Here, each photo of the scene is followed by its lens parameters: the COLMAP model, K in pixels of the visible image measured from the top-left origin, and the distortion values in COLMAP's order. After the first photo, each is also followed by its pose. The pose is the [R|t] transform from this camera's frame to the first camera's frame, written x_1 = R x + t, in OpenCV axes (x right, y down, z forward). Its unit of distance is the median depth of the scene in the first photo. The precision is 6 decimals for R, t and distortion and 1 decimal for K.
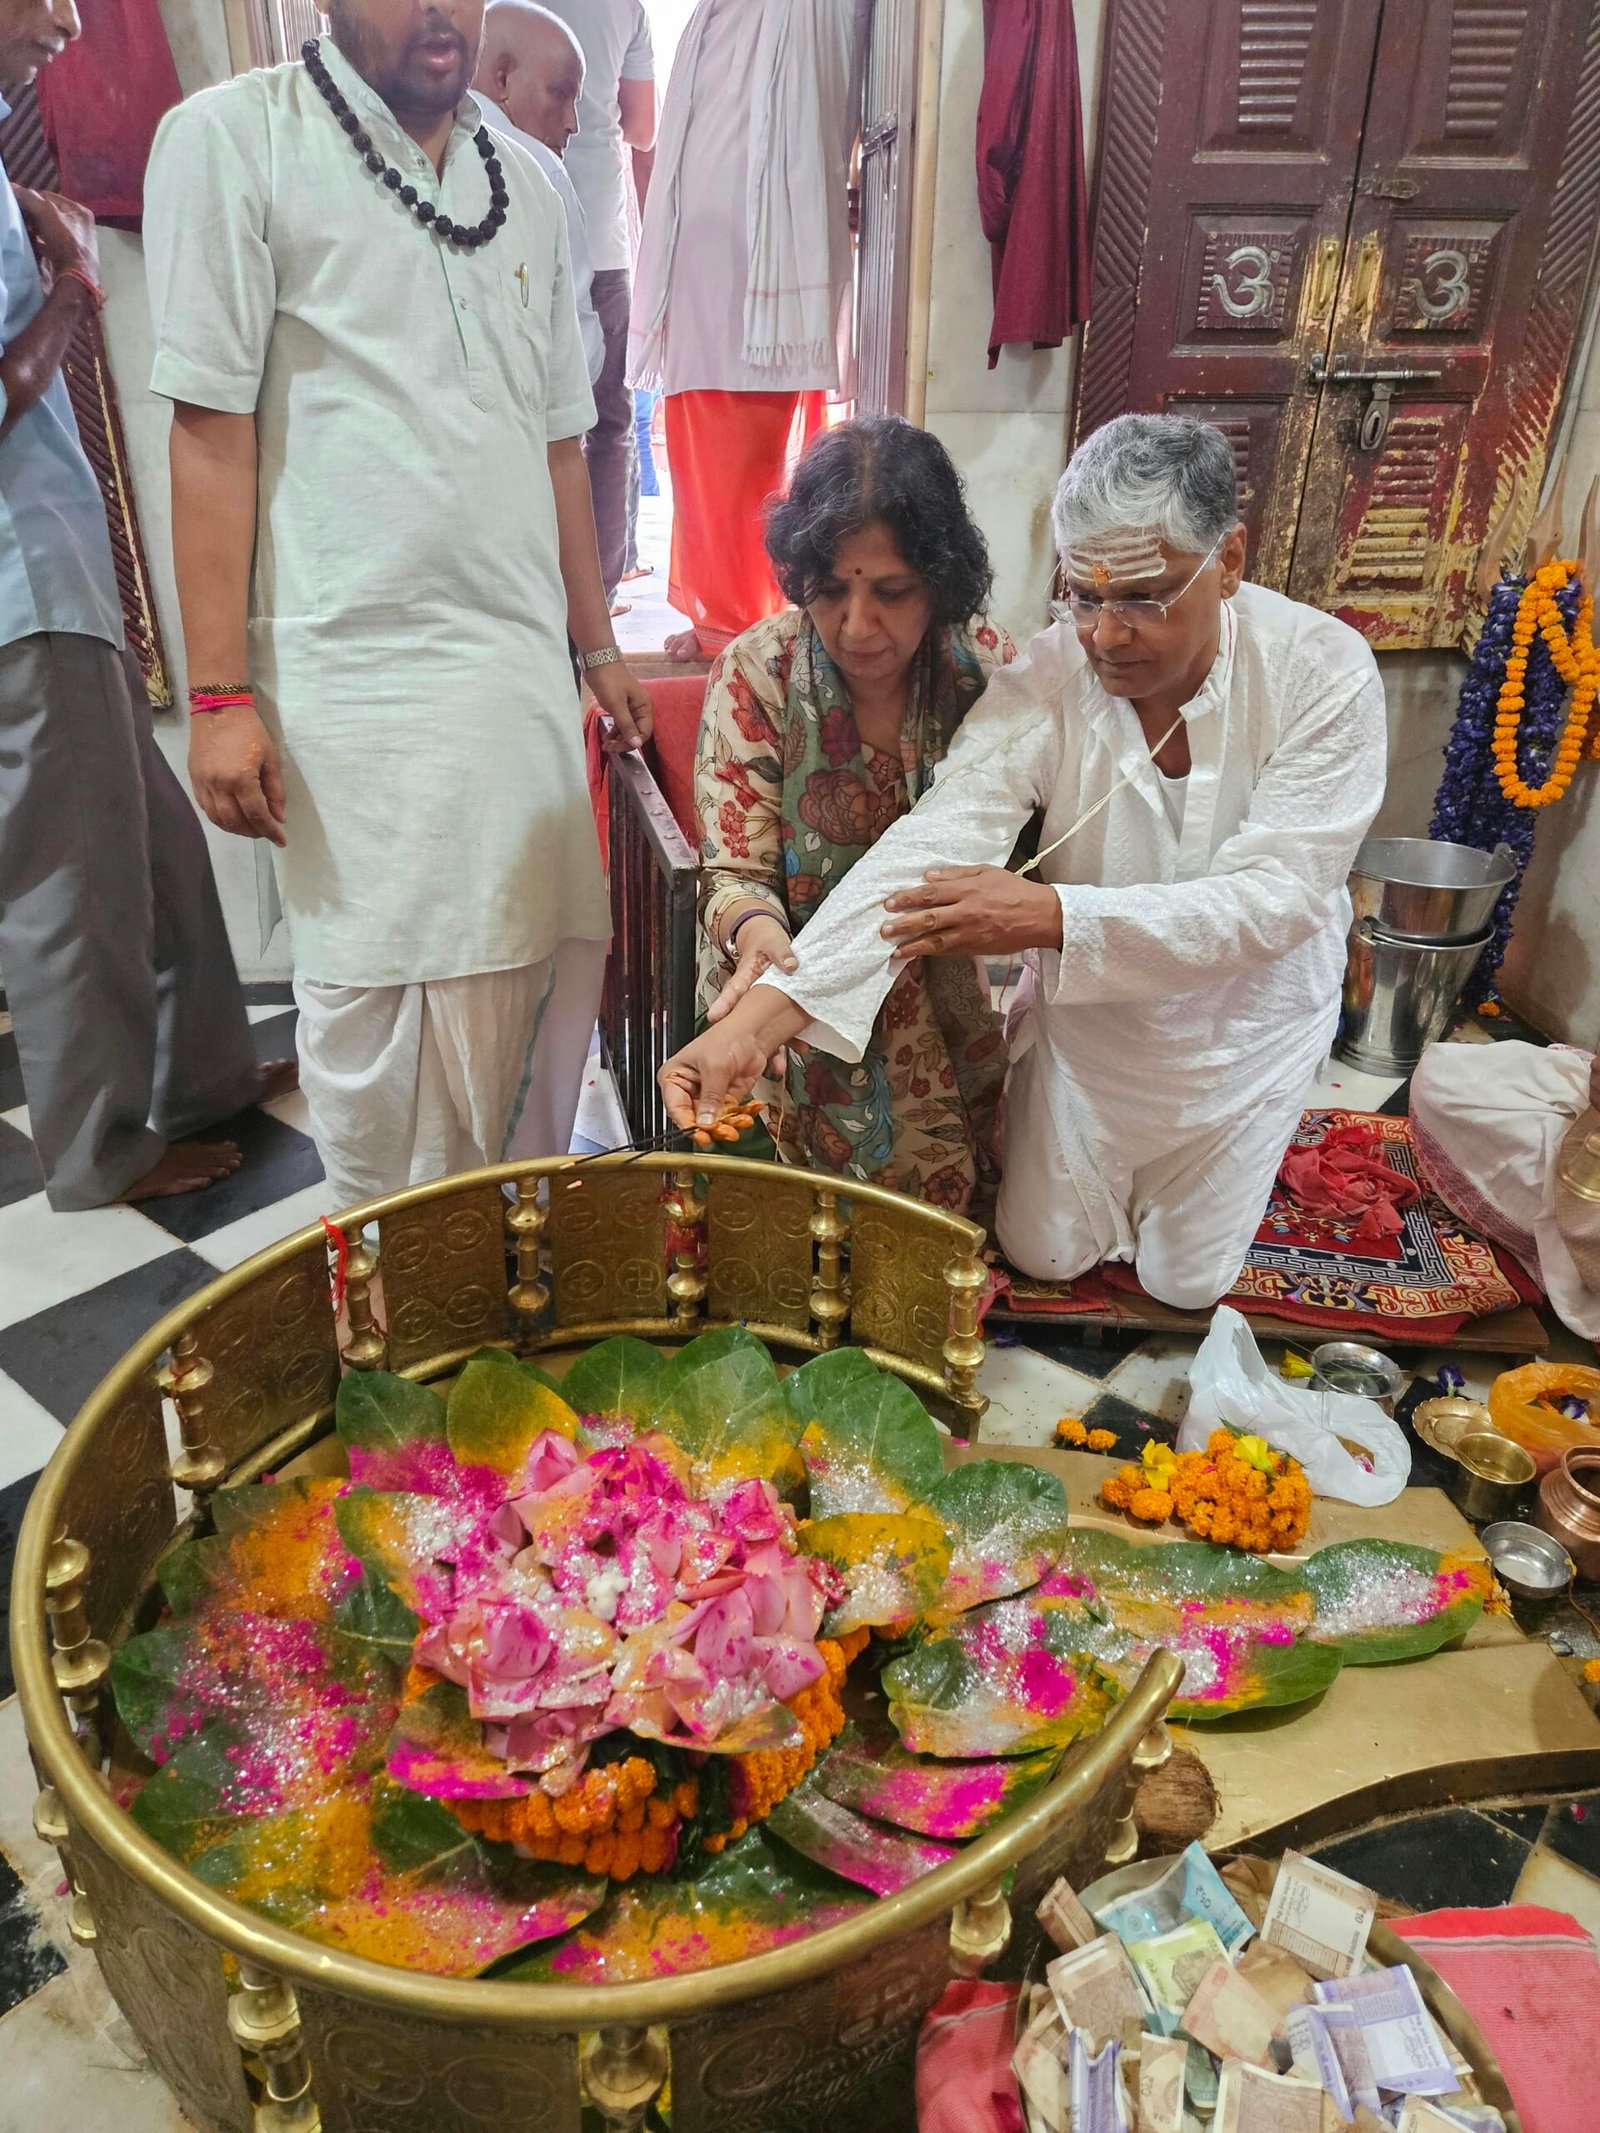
lens RADIAL K [[1380.7, 0, 798.4], [0, 1380.7, 1052.9], [0, 0, 1]] dist [0.064476, -0.053649]
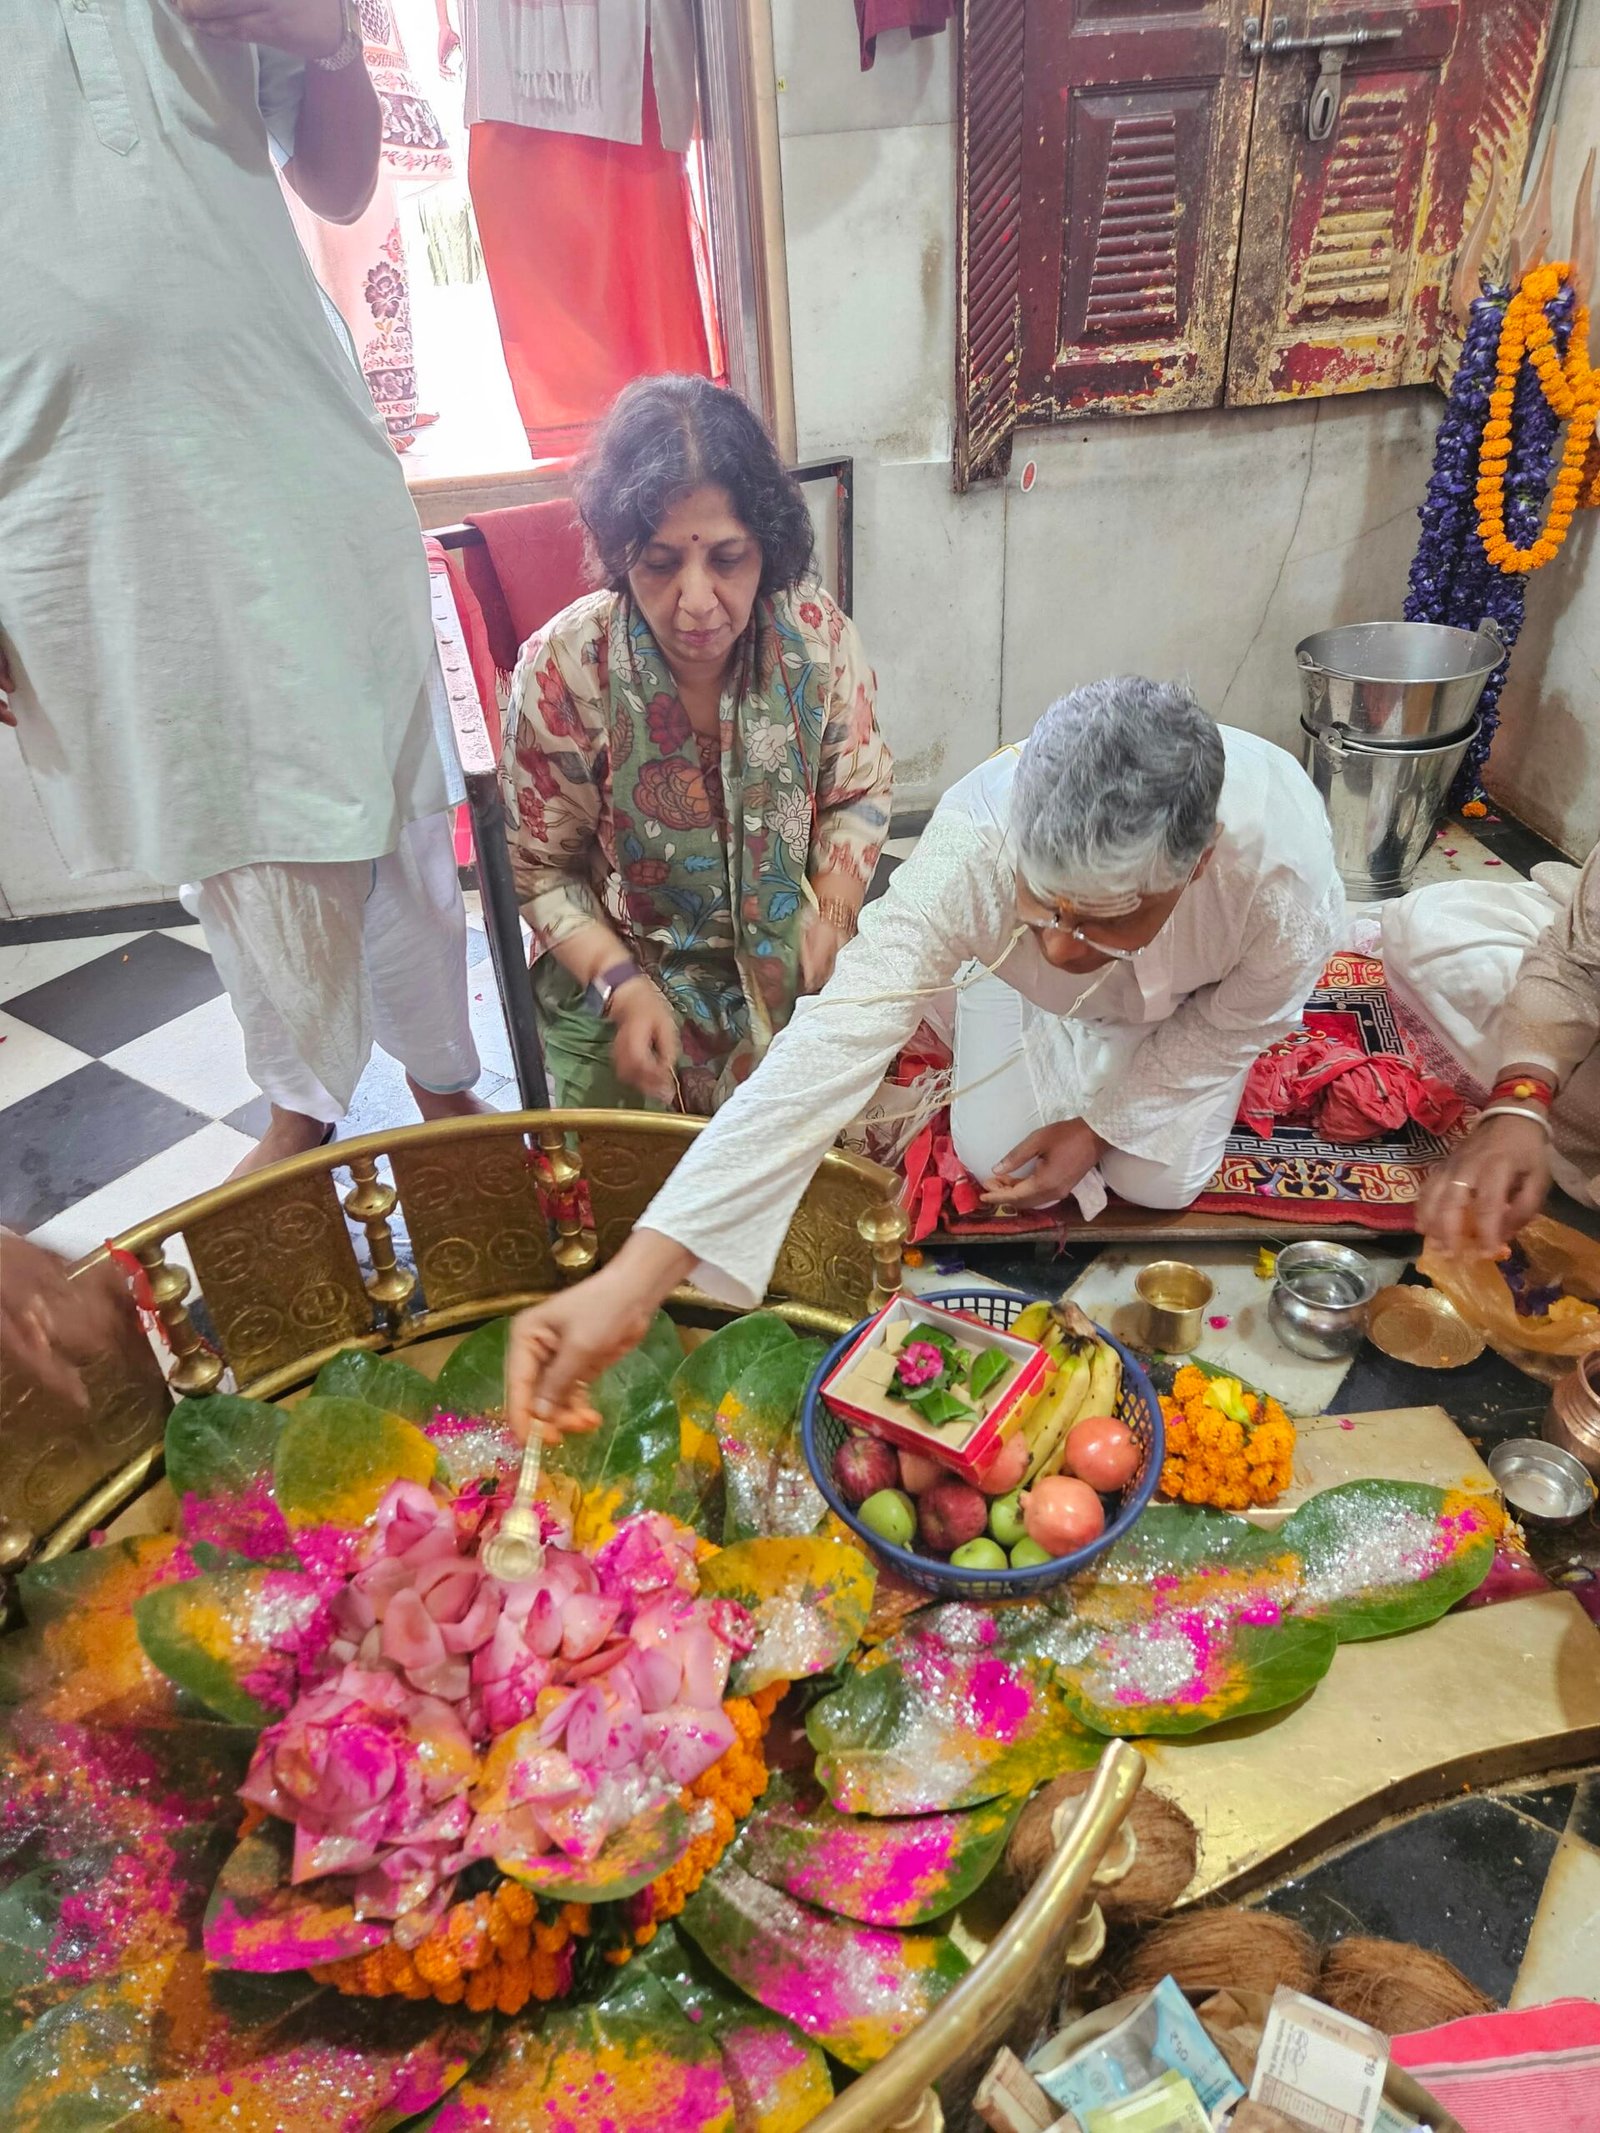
lens RADIAL K [[1372.3, 0, 801.6], [0, 1372.3, 1076.1], [0, 0, 1]] dist [0.063689, -0.051064]
pose [[0.995441, -0.095221, 0.005489, 0.072388], [0.093350, 0.984457, 0.148763, -0.059883], [-0.019569, -0.147573, 0.988858, 0.171643]]
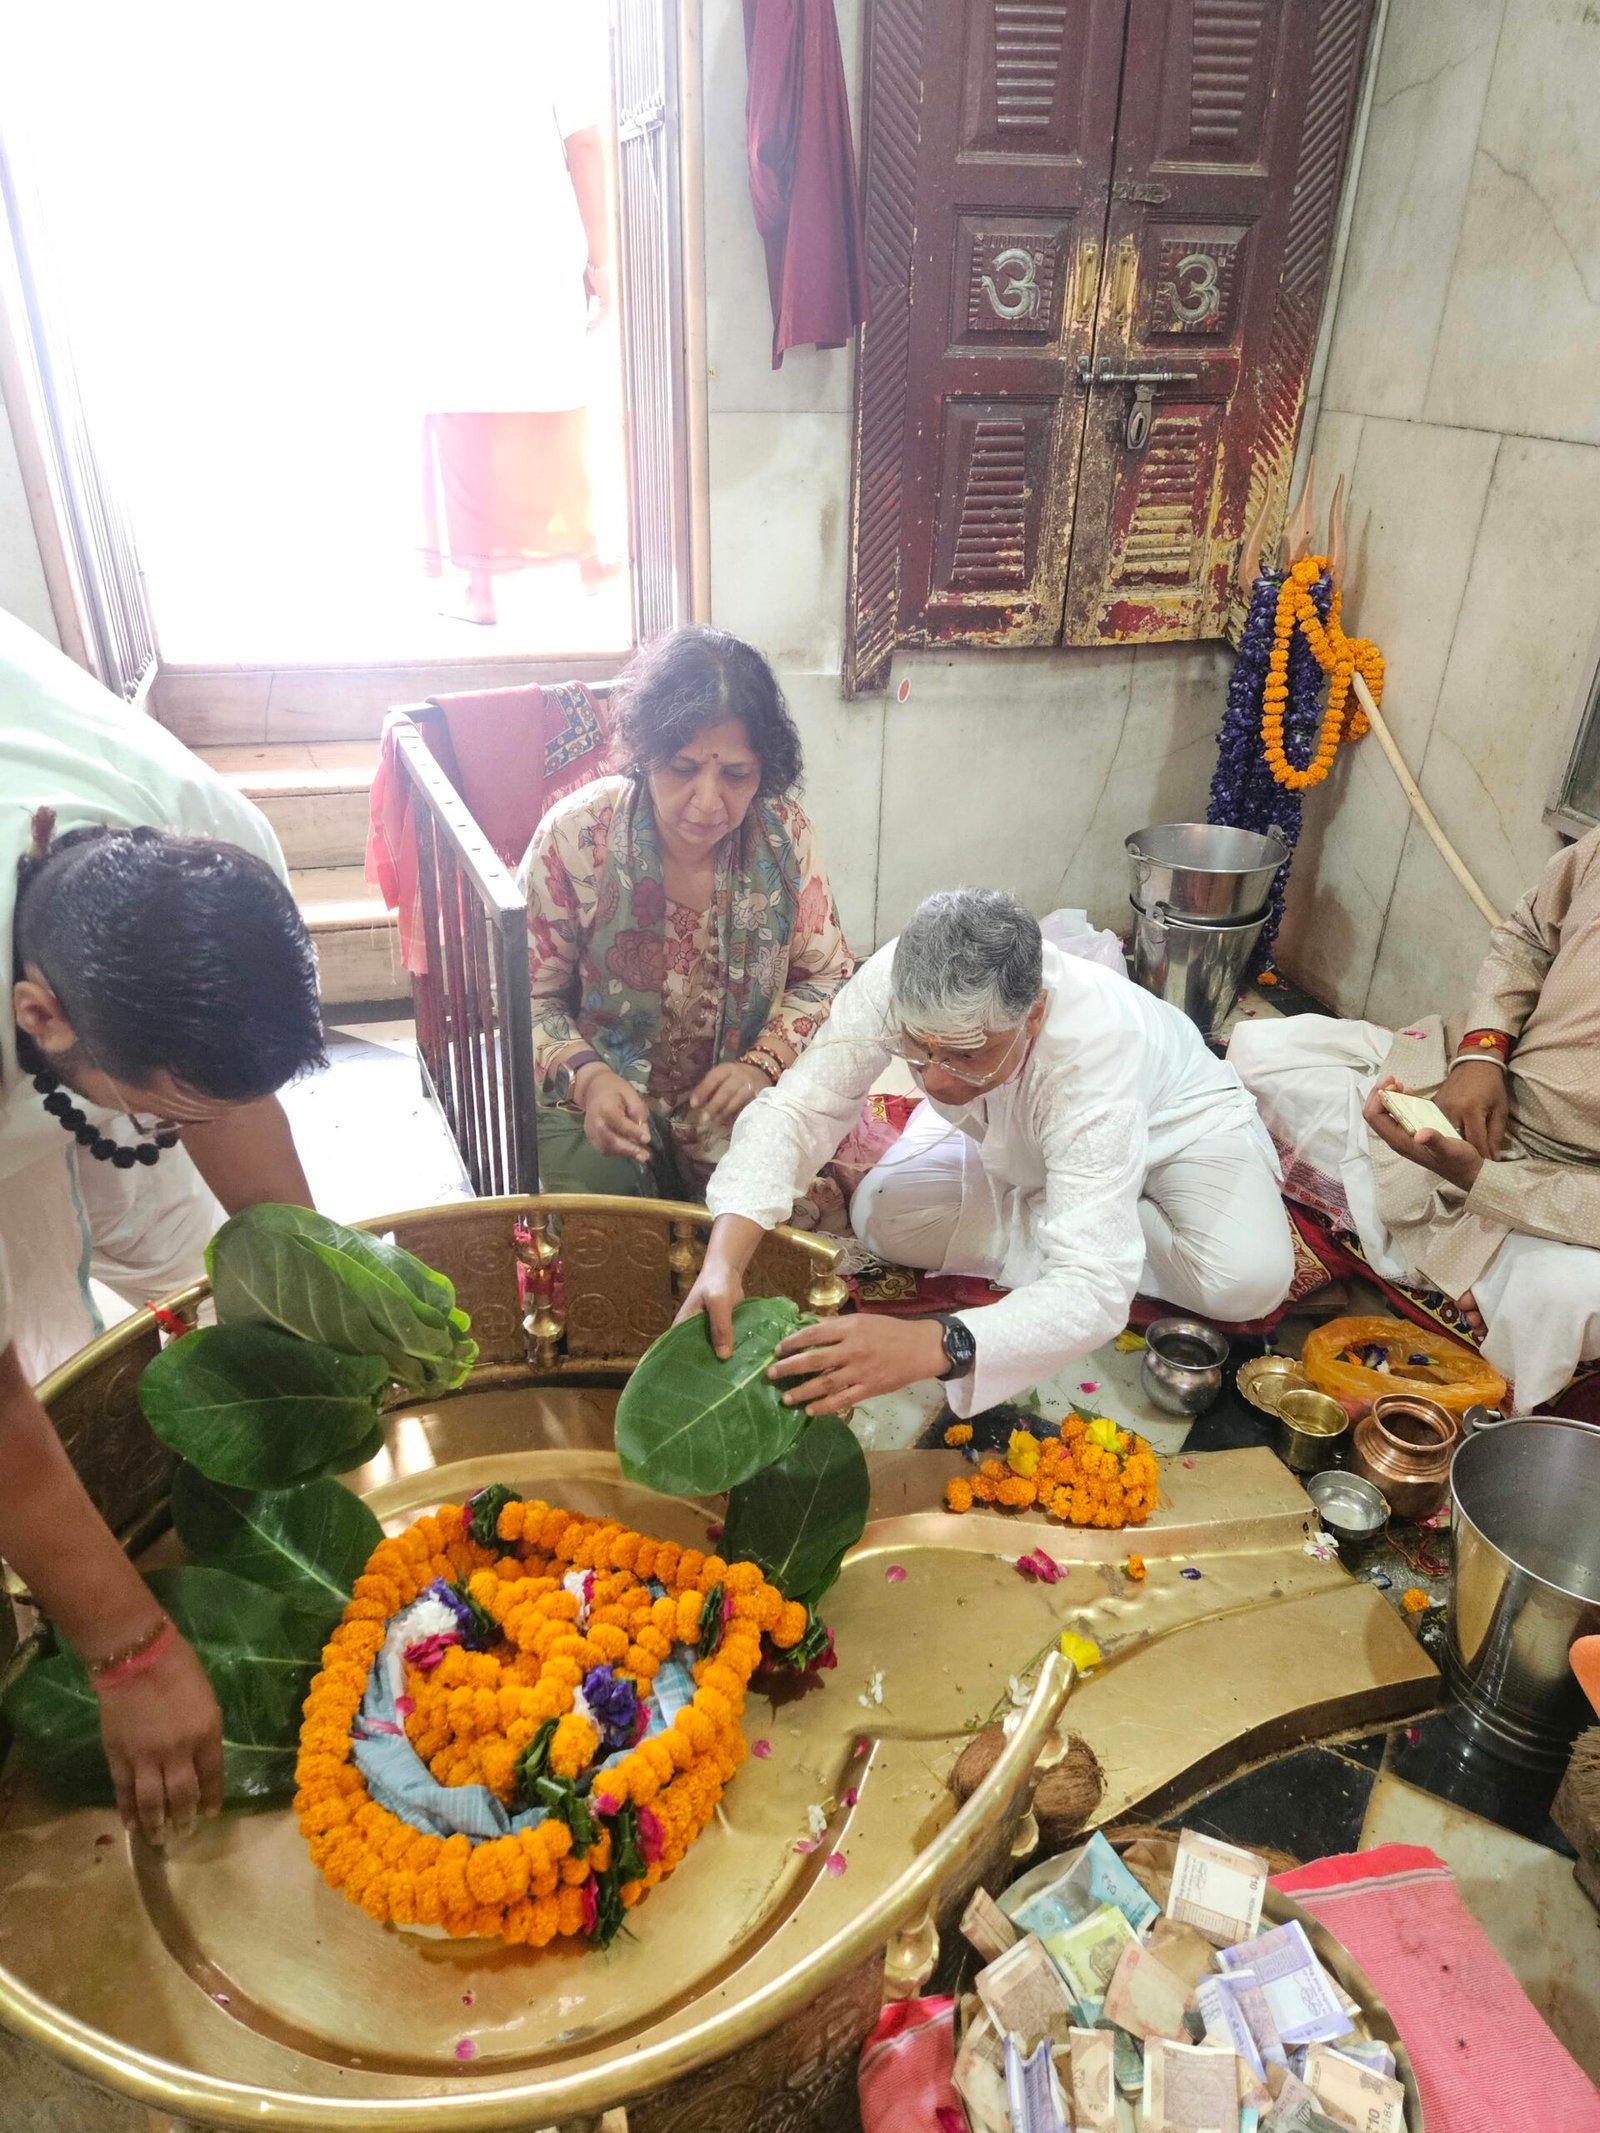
lens RADIAL K [[1372.3, 0, 801.6], [0, 1372.3, 1076.1], [0, 0, 1]] dist [0.063689, -0.051064]
pose [[0.986727, -0.071213, 0.145943, -0.031742], [0.065728, 0.996950, 0.042076, -0.041993], [-0.148494, -0.031925, 0.988398, 0.006323]]
